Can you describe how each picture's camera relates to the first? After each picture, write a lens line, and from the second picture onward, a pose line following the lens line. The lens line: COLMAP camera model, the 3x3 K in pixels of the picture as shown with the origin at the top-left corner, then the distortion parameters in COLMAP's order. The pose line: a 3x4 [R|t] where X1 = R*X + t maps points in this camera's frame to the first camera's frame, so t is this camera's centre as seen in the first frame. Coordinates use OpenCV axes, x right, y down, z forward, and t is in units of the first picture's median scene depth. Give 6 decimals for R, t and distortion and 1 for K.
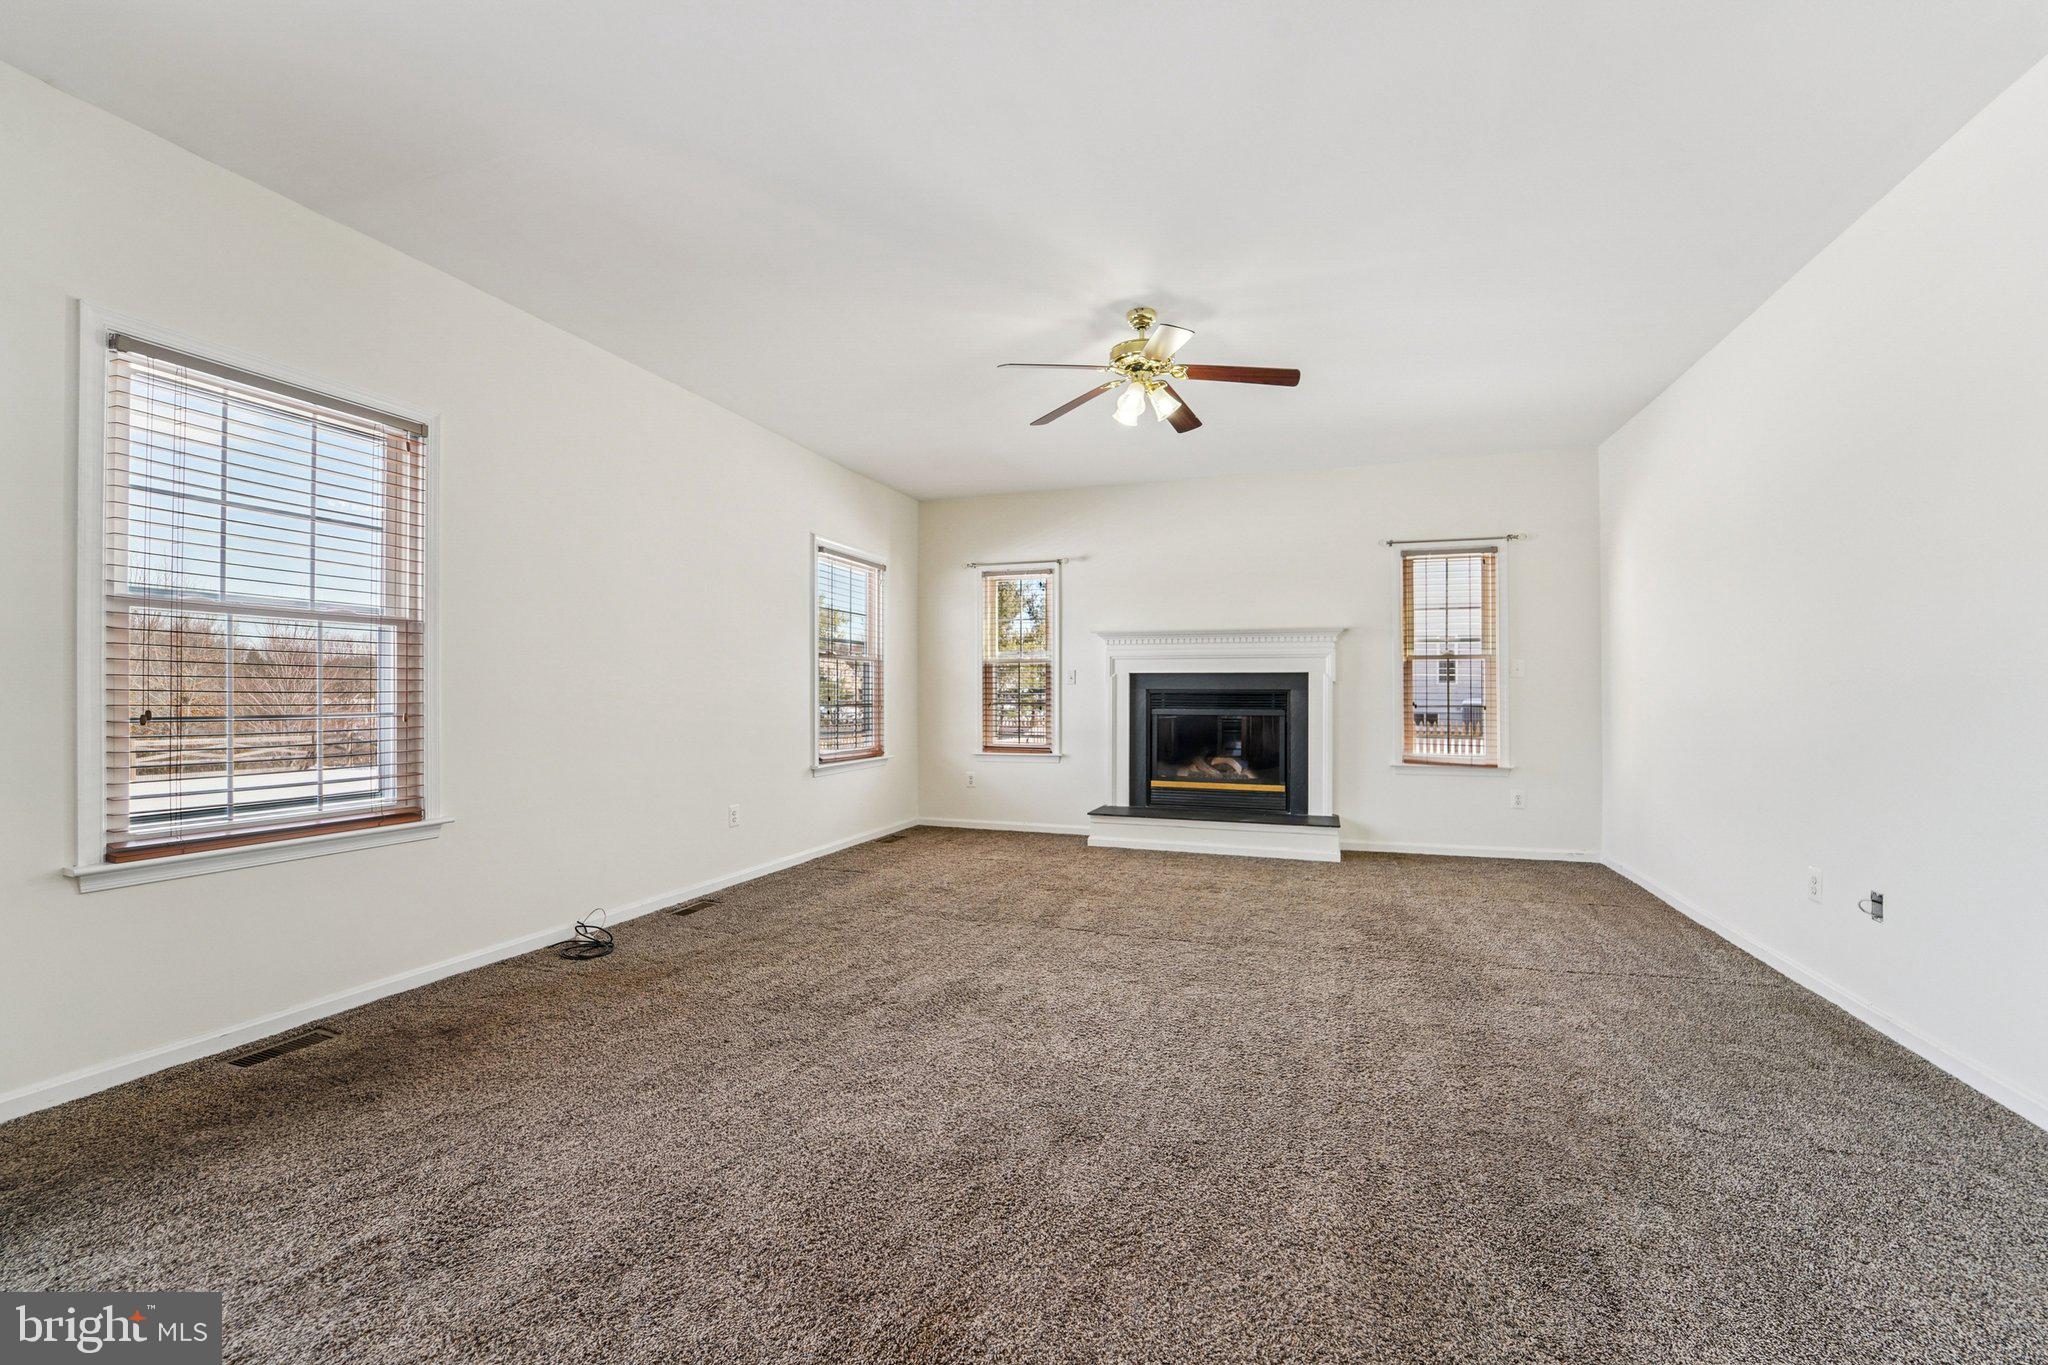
lens RADIAL K [[841.3, 0, 1037.8], [0, 841.3, 703.3], [0, 0, 1]] dist [-0.023865, 0.000705]
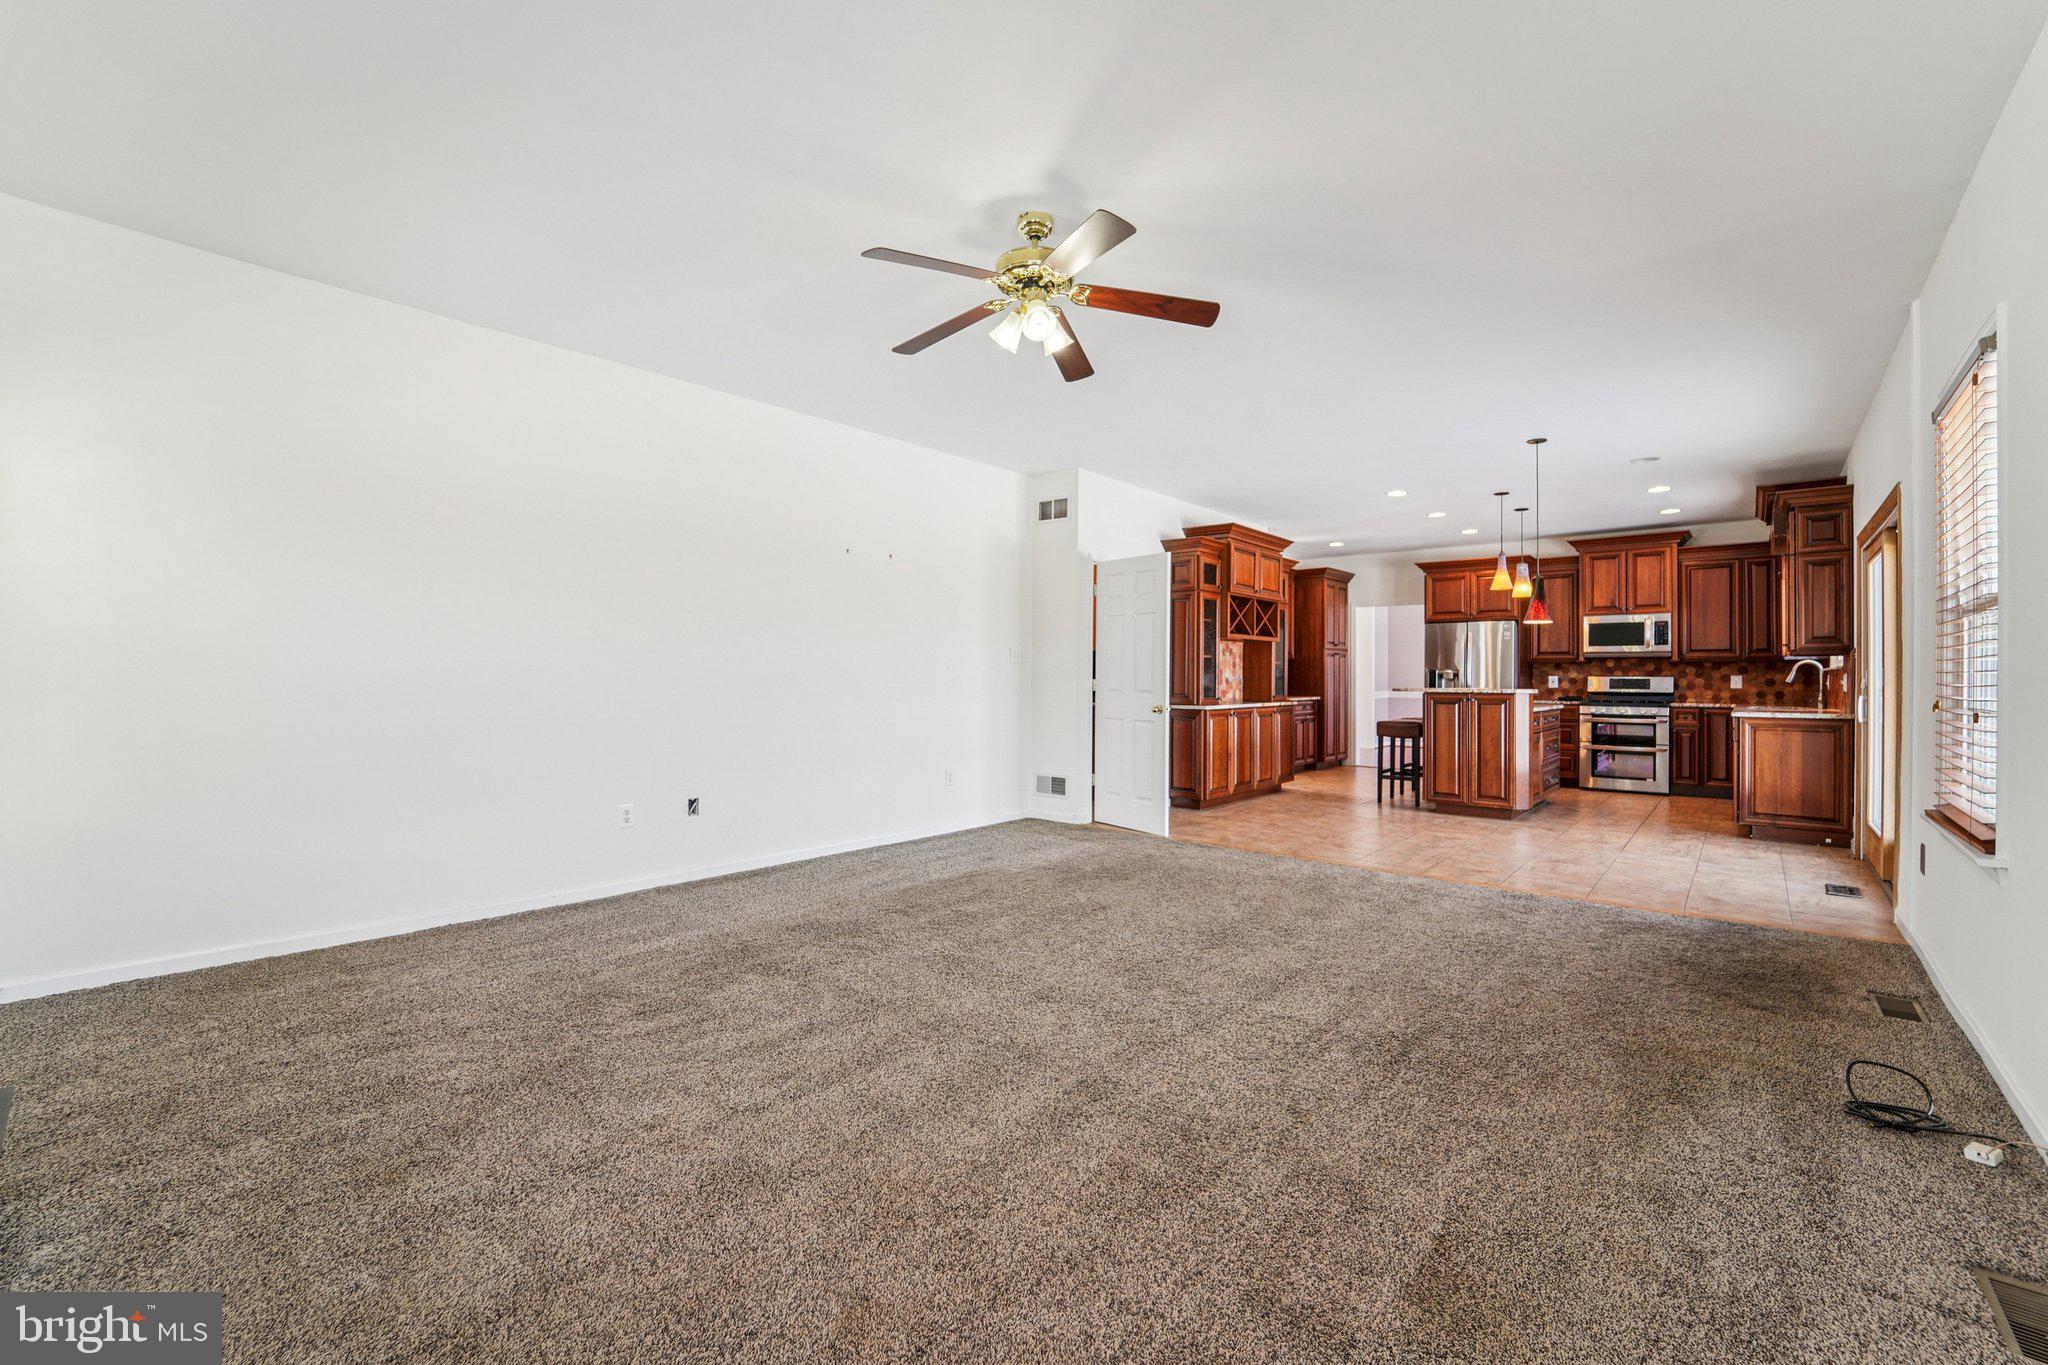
lens RADIAL K [[841.3, 0, 1024.0], [0, 841.3, 671.8], [0, 0, 1]] dist [-0.023865, 0.000705]
pose [[-0.919934, -0.003098, 0.392061, -0.106353], [-0.001427, 0.999989, 0.004554, -0.013001], [-0.392071, 0.003630, -0.919928, 0.988273]]
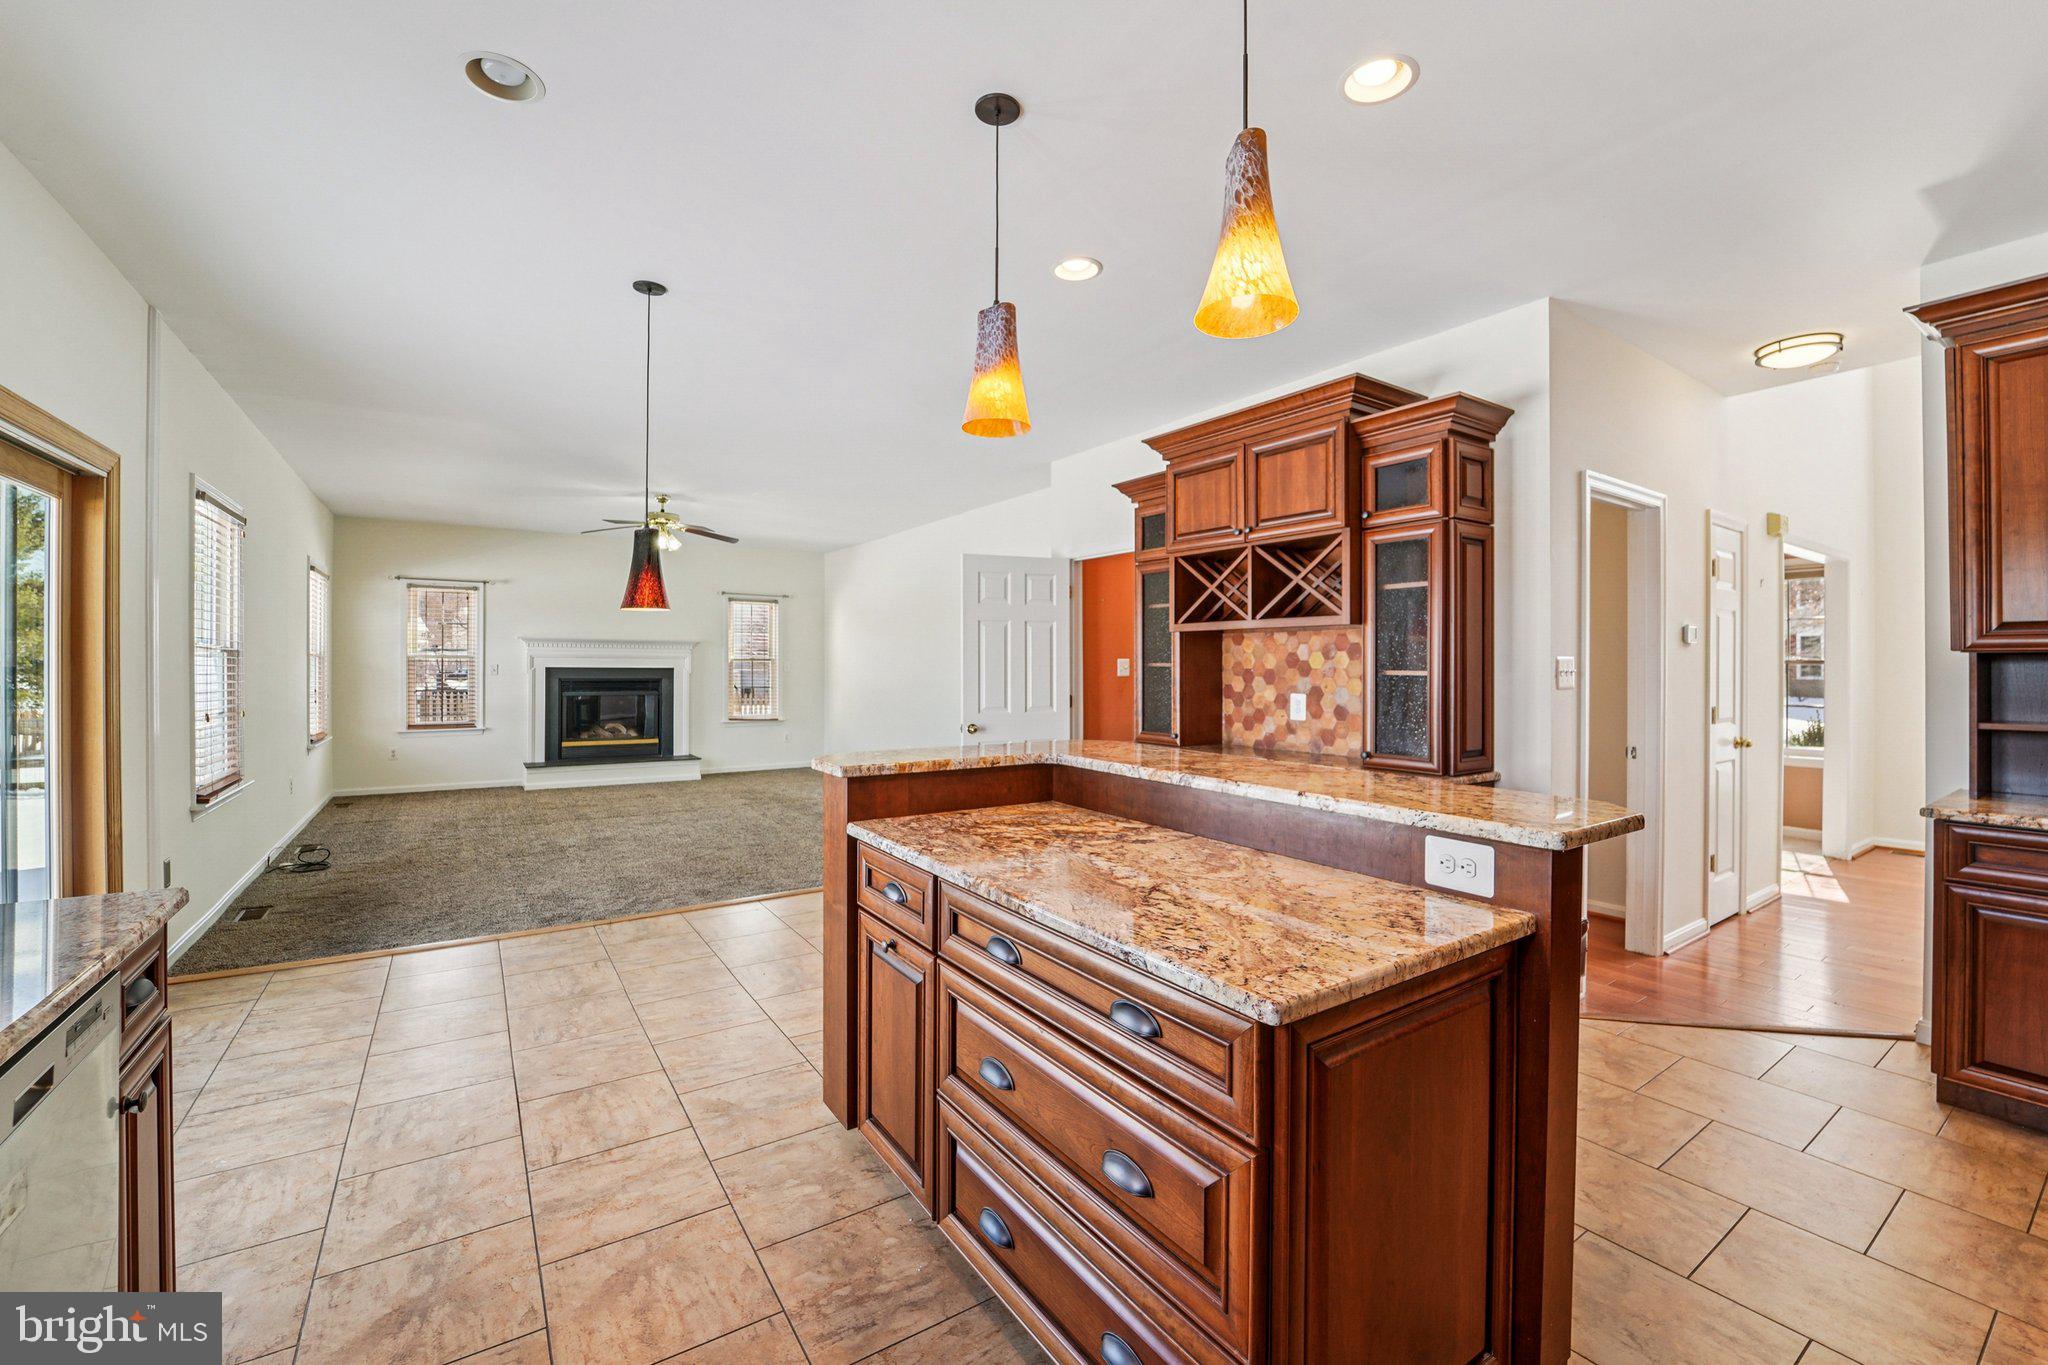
lens RADIAL K [[841.3, 0, 1034.4], [0, 841.3, 664.7], [0, 0, 1]] dist [-0.023865, 0.000705]
pose [[0.607397, 0.002589, 0.794394, -0.512573], [0.005841, 0.999953, -0.007725, -0.024664], [-0.794377, 0.009333, 0.607354, -0.510807]]
